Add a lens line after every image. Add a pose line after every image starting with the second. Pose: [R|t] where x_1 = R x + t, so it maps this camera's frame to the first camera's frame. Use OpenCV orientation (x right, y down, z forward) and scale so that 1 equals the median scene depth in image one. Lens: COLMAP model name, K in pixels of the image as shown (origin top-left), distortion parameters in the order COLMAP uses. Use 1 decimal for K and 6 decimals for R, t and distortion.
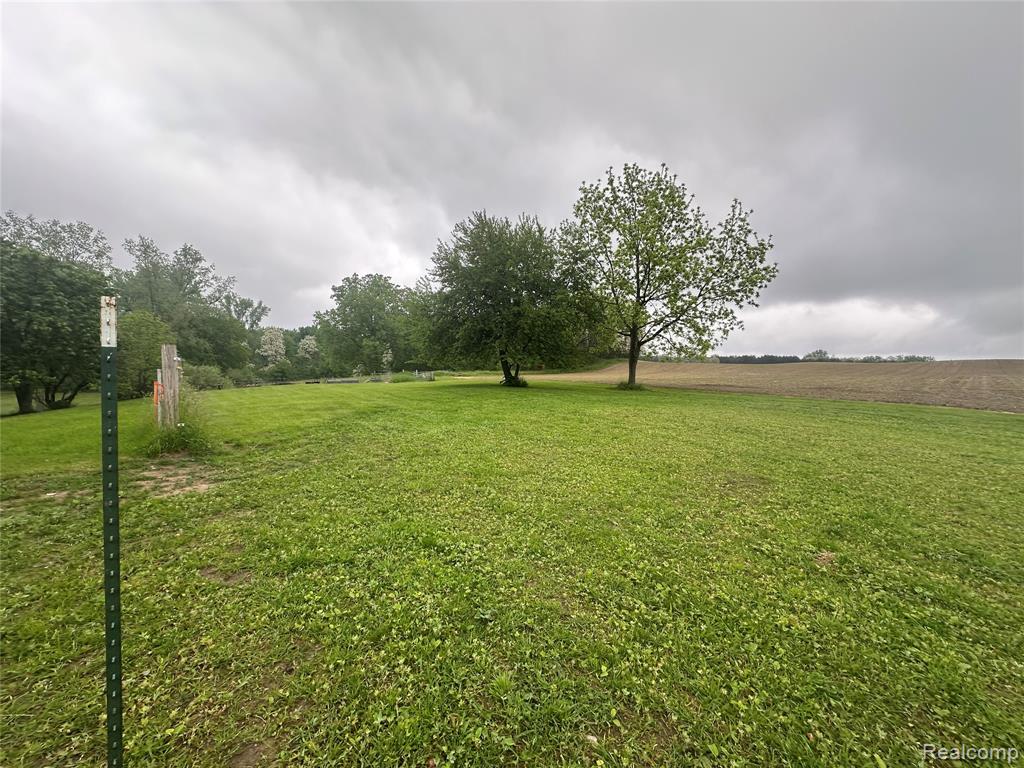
lens RADIAL K [[403.1, 0, 517.0], [0, 403.1, 383.8], [0, 0, 1]] dist [-0.009799, 0.000758]
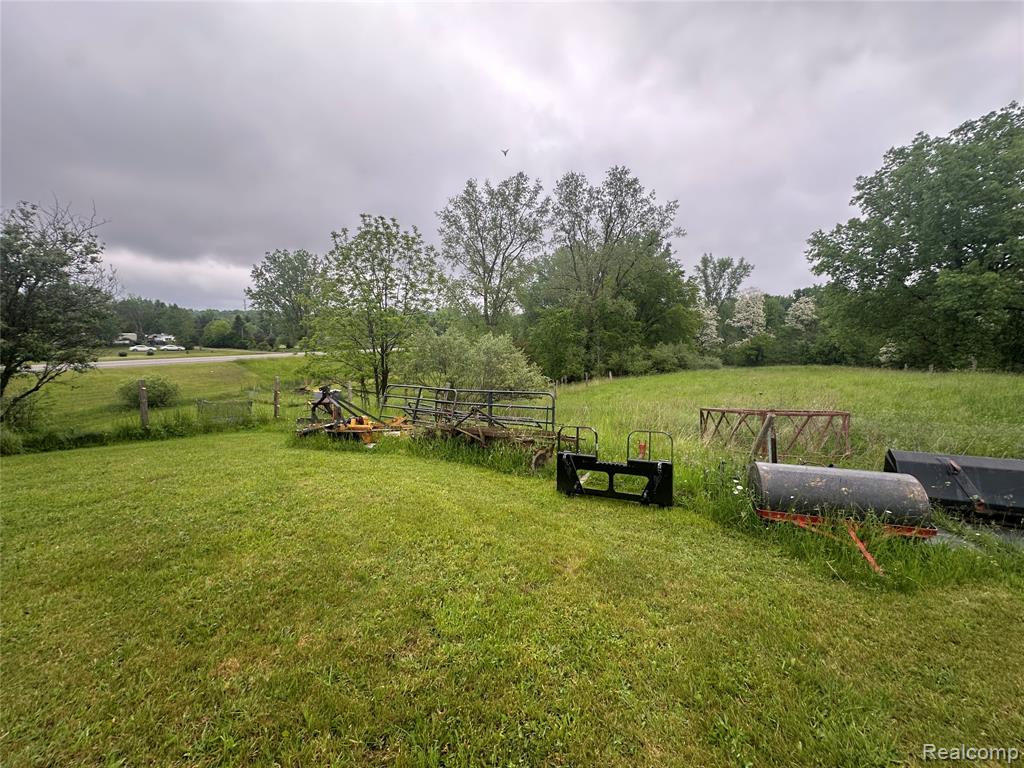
lens RADIAL K [[403.1, 0, 510.0], [0, 403.1, 378.1], [0, 0, 1]] dist [-0.009799, 0.000758]
pose [[0.432813, 0.088683, -0.897111, -0.522675], [-0.052800, 0.995935, 0.072978, -0.035086], [0.899936, 0.015781, 0.435736, 1.166703]]
